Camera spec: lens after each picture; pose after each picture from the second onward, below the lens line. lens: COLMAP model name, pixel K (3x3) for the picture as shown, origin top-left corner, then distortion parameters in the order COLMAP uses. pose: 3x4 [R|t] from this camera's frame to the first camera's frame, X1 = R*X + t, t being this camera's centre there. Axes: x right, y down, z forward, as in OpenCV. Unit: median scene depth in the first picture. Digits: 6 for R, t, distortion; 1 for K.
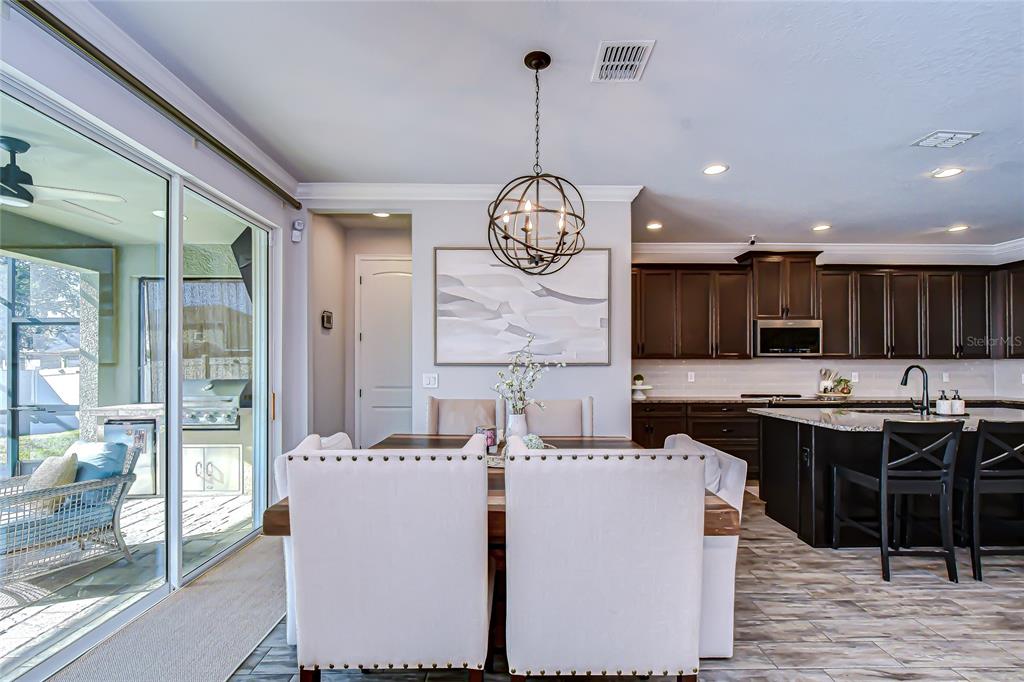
lens RADIAL K [[482.7, 0, 489.5], [0, 482.7, 361.7], [0, 0, 1]] dist [-0.002080, -0.000398]
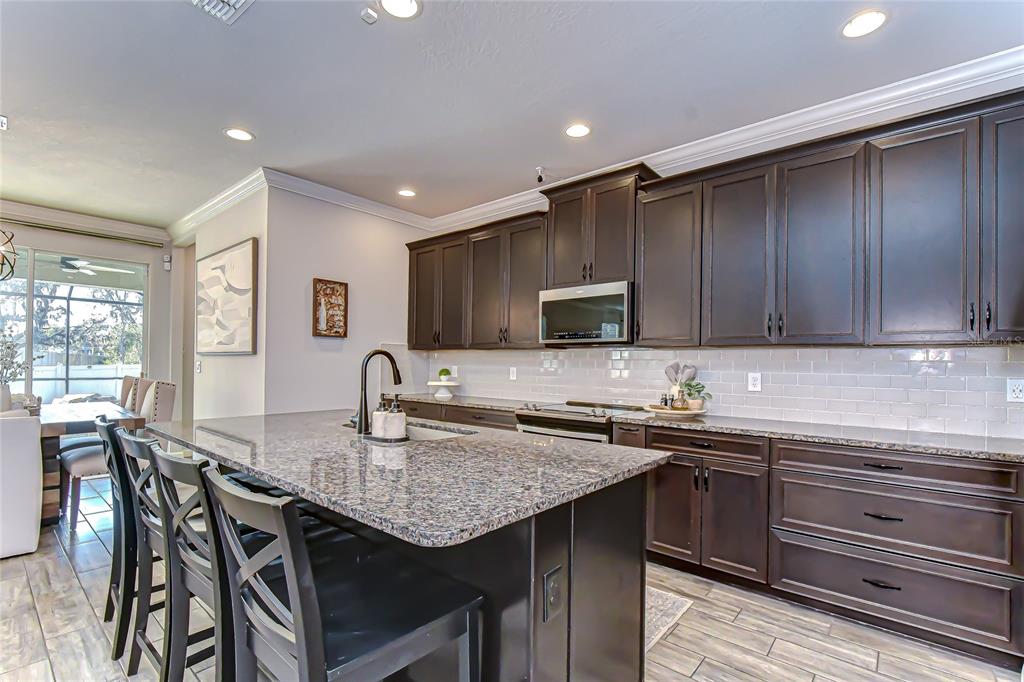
lens RADIAL K [[482.7, 0, 489.5], [0, 482.7, 361.7], [0, 0, 1]] dist [-0.002080, -0.000398]
pose [[0.723852, 0.007055, -0.689919, 0.959223], [-0.009252, 0.999957, 0.000518, 0.013659], [0.689893, 0.006008, 0.723887, 0.451748]]
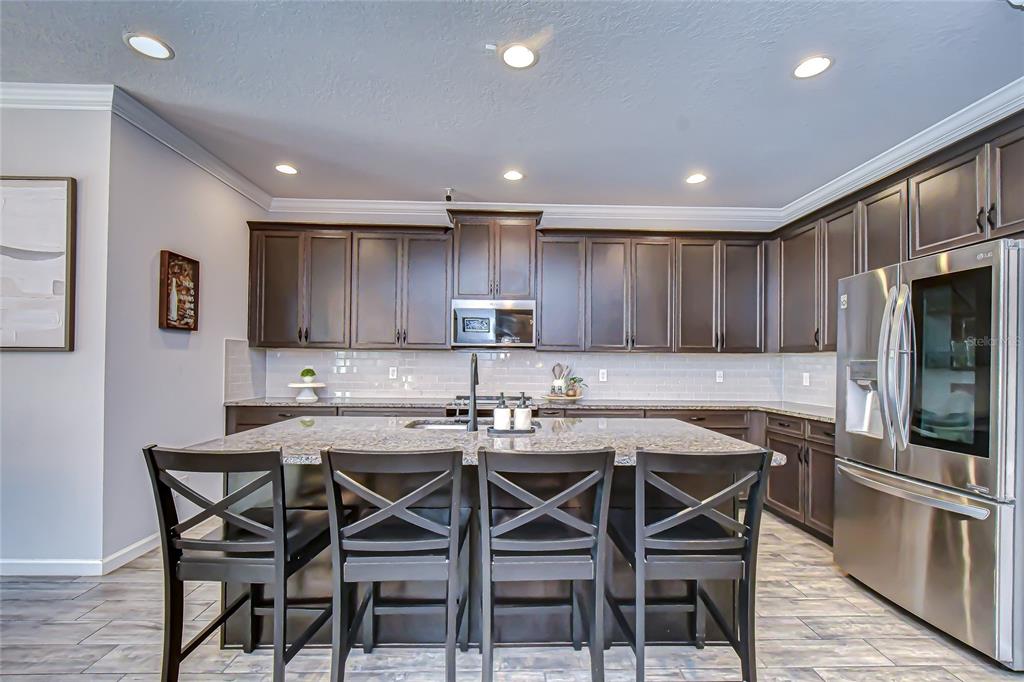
lens RADIAL K [[465.4, 0, 512.8], [0, 465.4, 355.5], [0, 0, 1]] dist [-0.003947, -0.000545]
pose [[0.999925, 0.010026, 0.007021, 0.638206], [-0.009930, 0.999858, -0.013588, 0.012452], [-0.007156, 0.013518, 0.999883, 0.258647]]
